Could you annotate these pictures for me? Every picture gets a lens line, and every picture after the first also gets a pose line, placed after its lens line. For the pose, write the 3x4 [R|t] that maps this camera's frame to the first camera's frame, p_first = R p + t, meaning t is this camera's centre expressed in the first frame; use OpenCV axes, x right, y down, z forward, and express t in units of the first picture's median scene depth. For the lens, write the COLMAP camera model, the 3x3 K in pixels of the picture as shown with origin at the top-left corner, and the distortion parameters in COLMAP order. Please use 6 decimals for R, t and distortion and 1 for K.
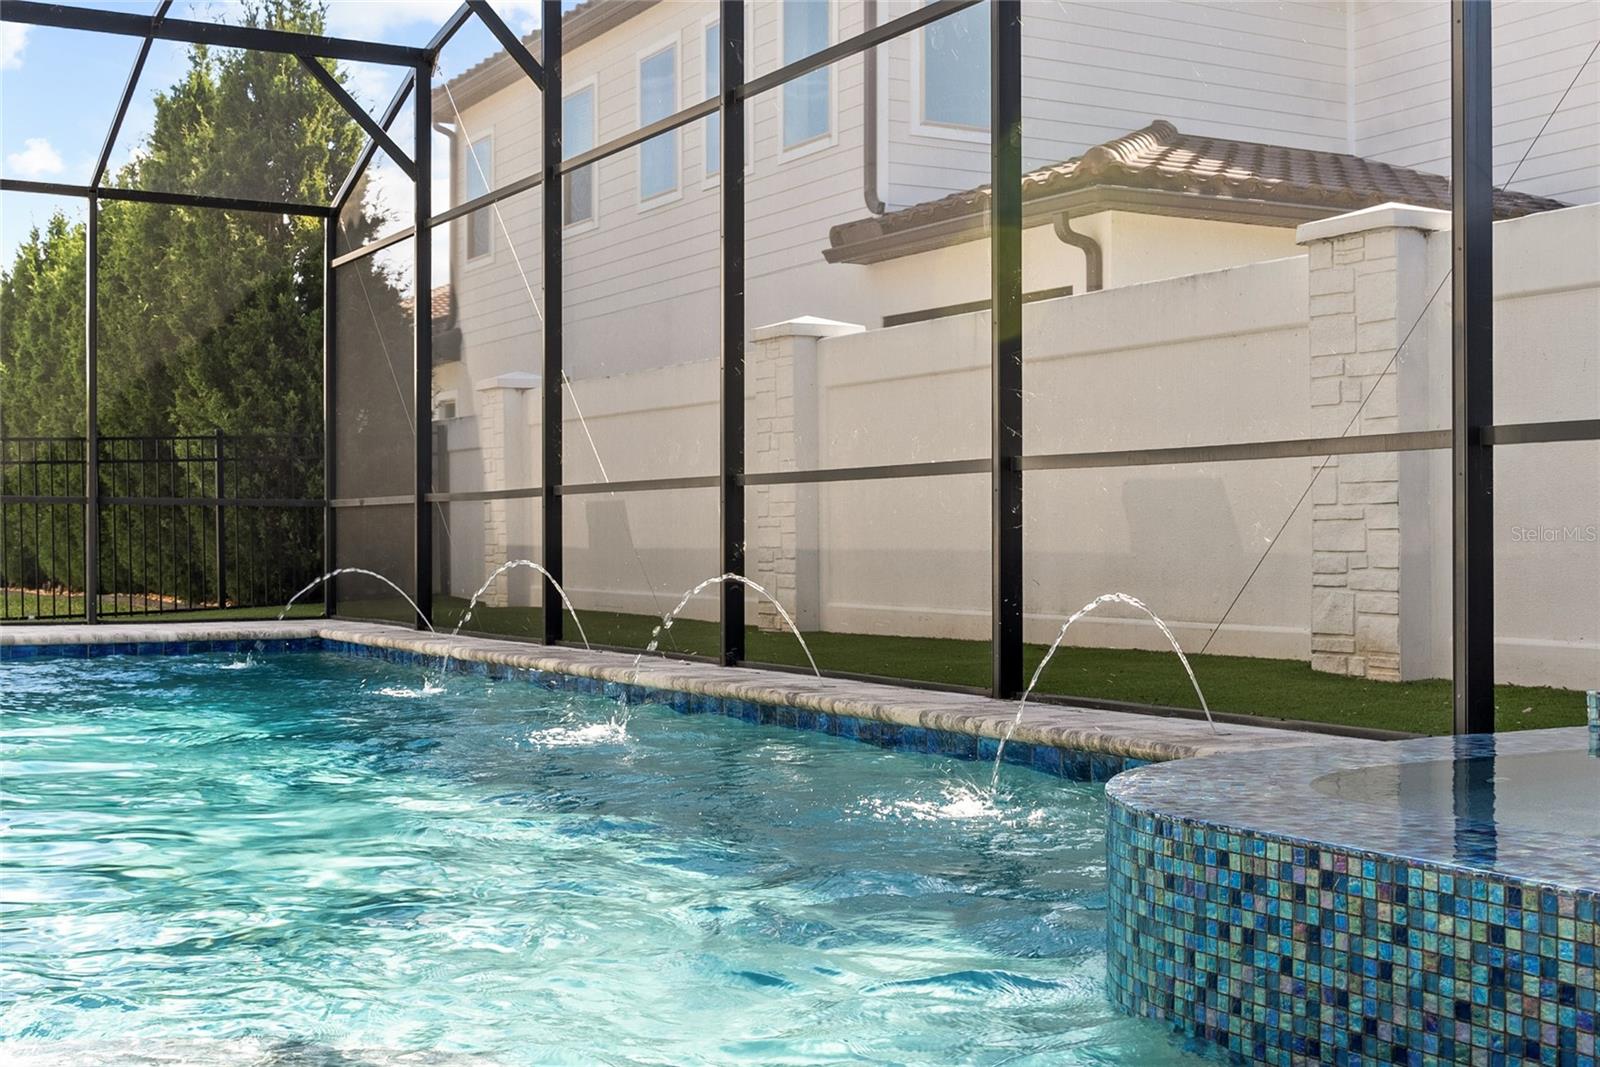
lens RADIAL K [[2009.9, 0, 795.4], [0, 2009.9, 533.6], [0, 0, 1]] dist [-0.004829, 0.000000]
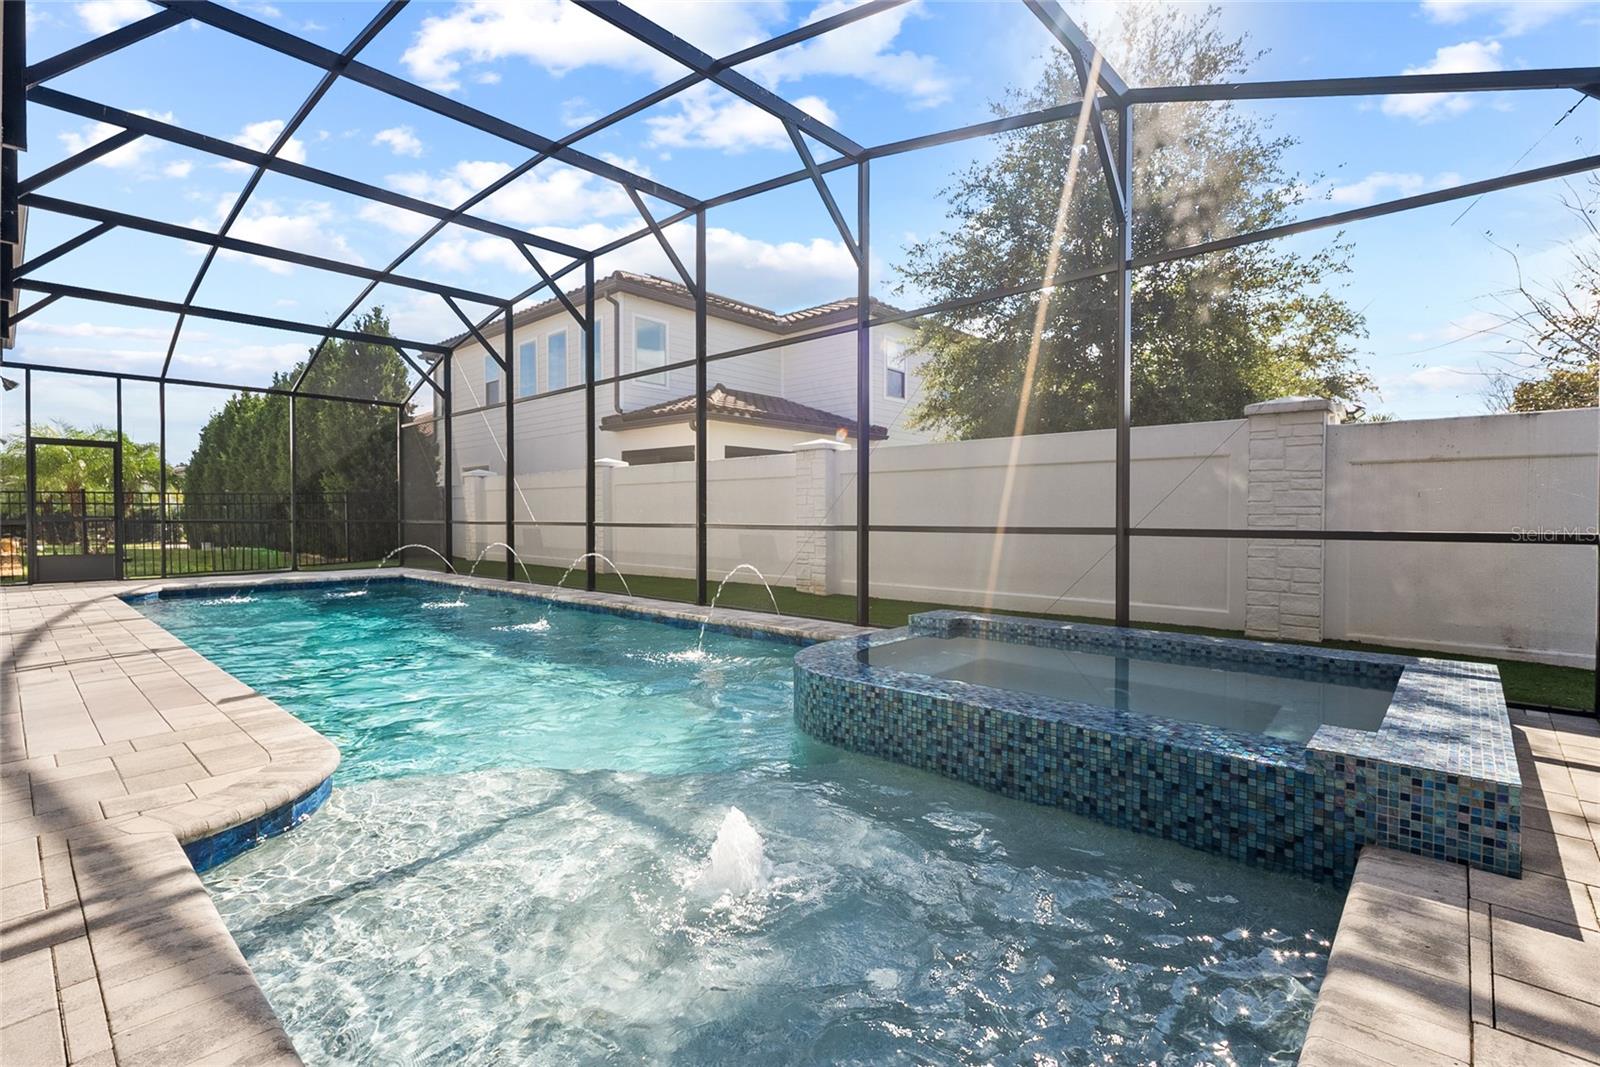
lens RADIAL K [[729.6, 0, 800.6], [0, 729.6, 526.7], [0, 0, 1]] dist [0.010533, -0.005746]
pose [[0.948236, -0.005168, 0.317523, -0.095322], [-0.001011, 0.999813, 0.019292, -0.052936], [-0.317564, -0.018614, 0.948054, -0.061223]]
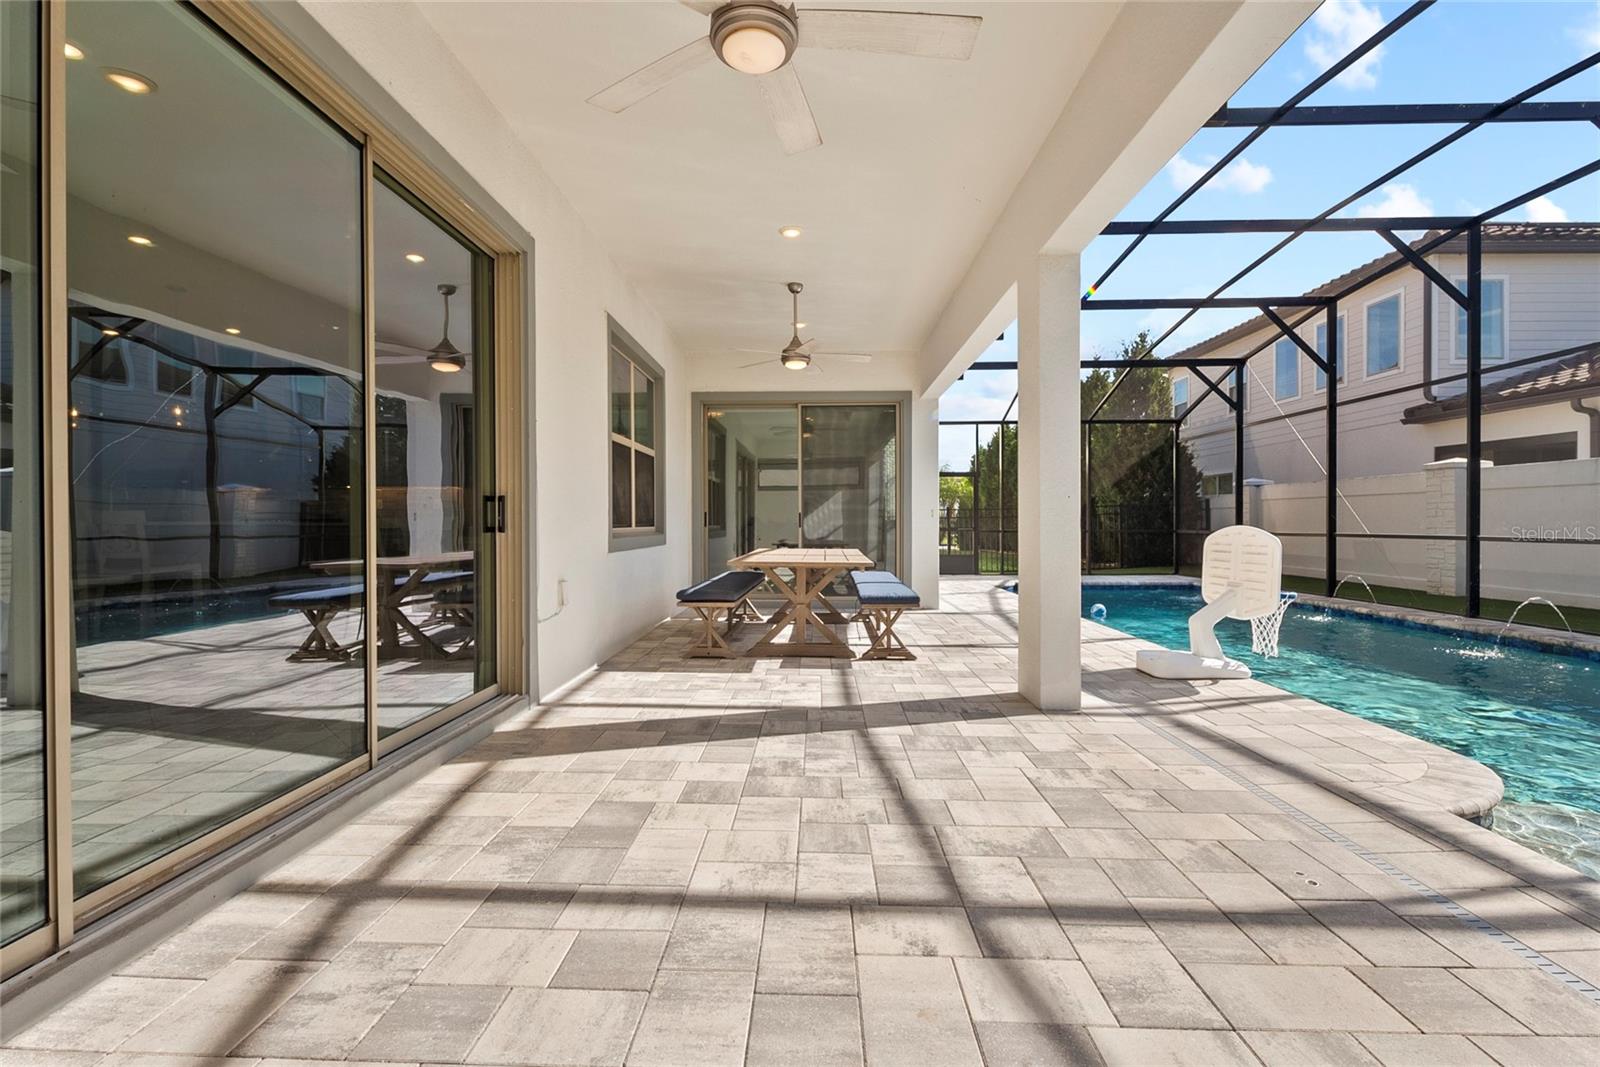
lens RADIAL K [[729.6, 0, 798.1], [0, 729.6, 527.0], [0, 0, 1]] dist [0.010533, -0.005746]
pose [[0.861911, -0.001831, -0.507056, -0.346896], [0.007012, 0.999941, 0.008309, -0.065255], [0.507011, -0.010717, 0.861873, -0.169681]]
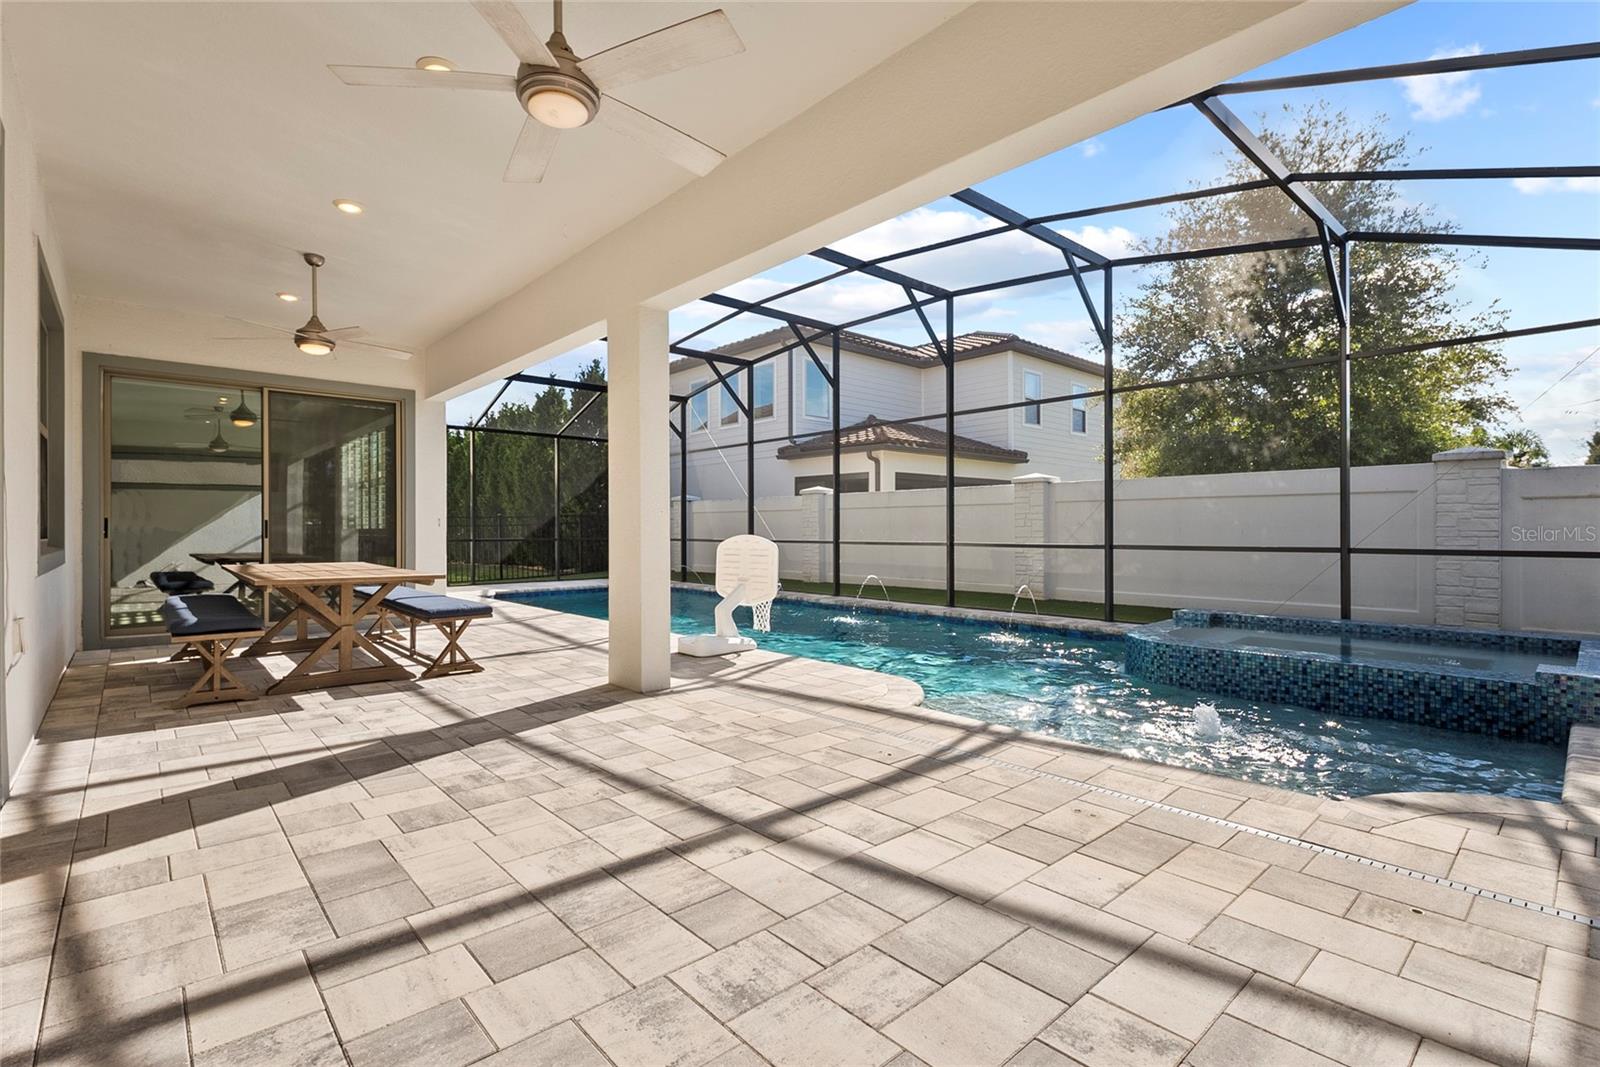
lens RADIAL K [[729.6, 0, 796.5], [0, 729.6, 529.7], [0, 0, 1]] dist [0.010533, -0.005746]
pose [[0.974445, -0.004575, 0.224581, -0.472688], [0.003482, 0.999980, 0.005261, -0.068817], [-0.224601, -0.004344, 0.974441, -0.257736]]
